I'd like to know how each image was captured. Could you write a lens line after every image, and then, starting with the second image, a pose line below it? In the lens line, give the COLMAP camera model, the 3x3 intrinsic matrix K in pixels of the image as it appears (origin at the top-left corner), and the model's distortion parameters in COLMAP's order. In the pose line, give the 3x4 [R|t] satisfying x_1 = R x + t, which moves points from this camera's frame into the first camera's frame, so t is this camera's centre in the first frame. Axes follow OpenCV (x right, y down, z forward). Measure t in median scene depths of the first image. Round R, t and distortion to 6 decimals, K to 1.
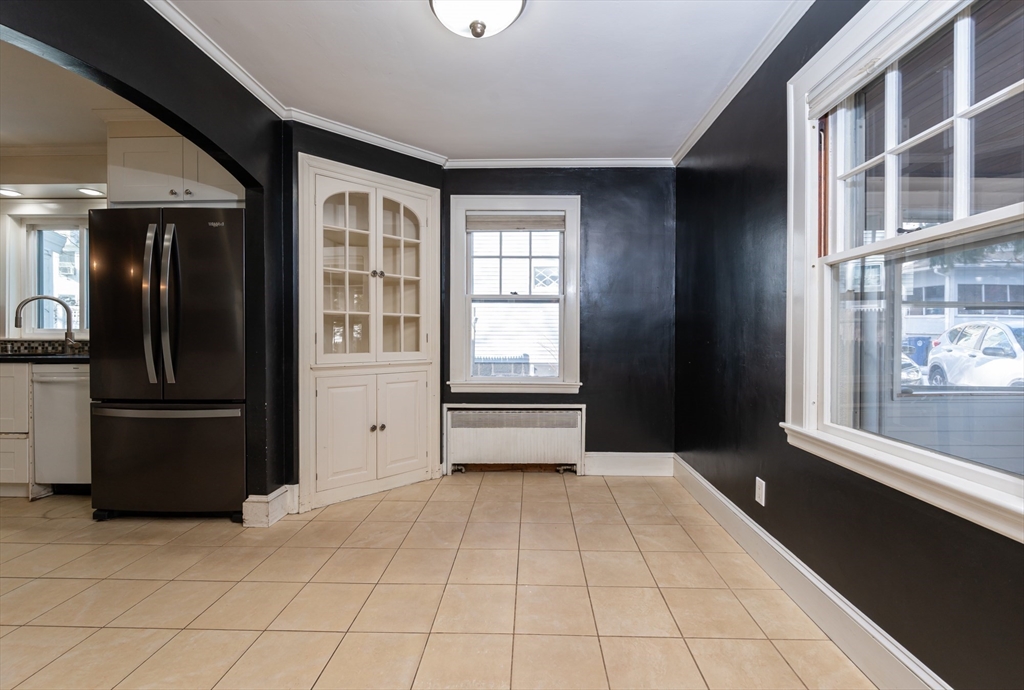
lens RADIAL K [[425.3, 0, 516.5], [0, 425.3, 339.7], [0, 0, 1]] dist [-0.000932, -0.000160]
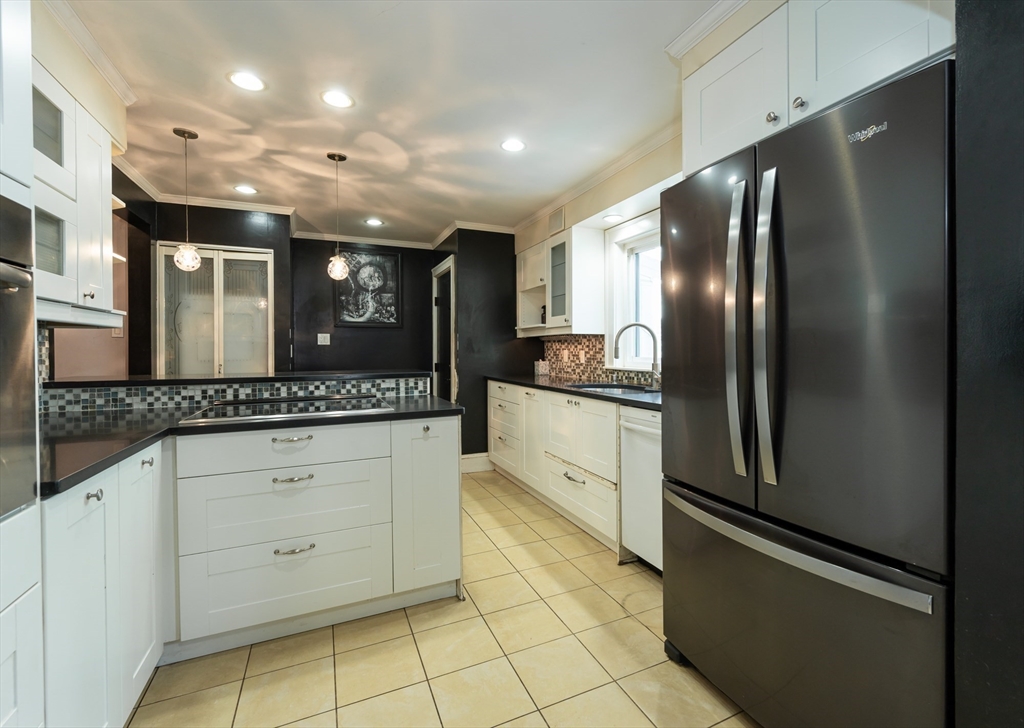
lens RADIAL K [[461.3, 0, 547.6], [0, 461.3, 355.2], [0, 0, 1]] dist [0.000046, -0.000029]
pose [[0.465415, 0.006660, -0.885067, -0.360965], [-0.000690, 0.999974, 0.007163, -0.044402], [0.885092, -0.002723, 0.465408, 0.408803]]
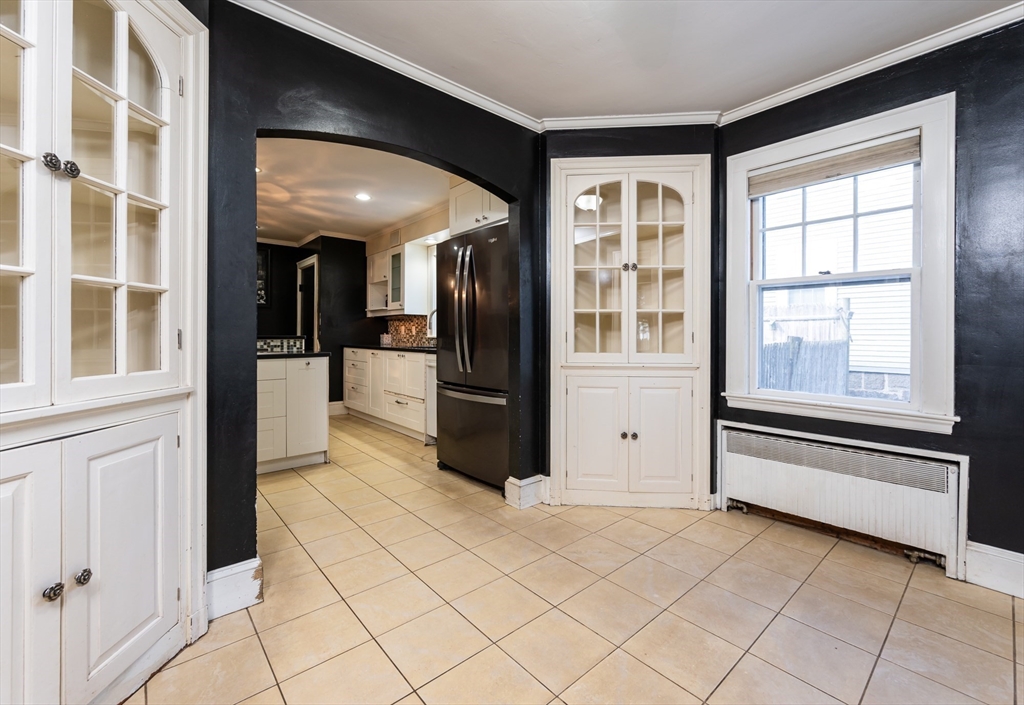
lens RADIAL K [[431.3, 0, 527.2], [0, 431.3, 336.1], [0, 0, 1]] dist [-0.004134, -0.000230]
pose [[0.690559, 0.002513, -0.723271, 0.183220], [-0.008046, 0.999959, -0.004208, -0.000543], [0.723231, 0.008726, 0.690551, 0.195759]]
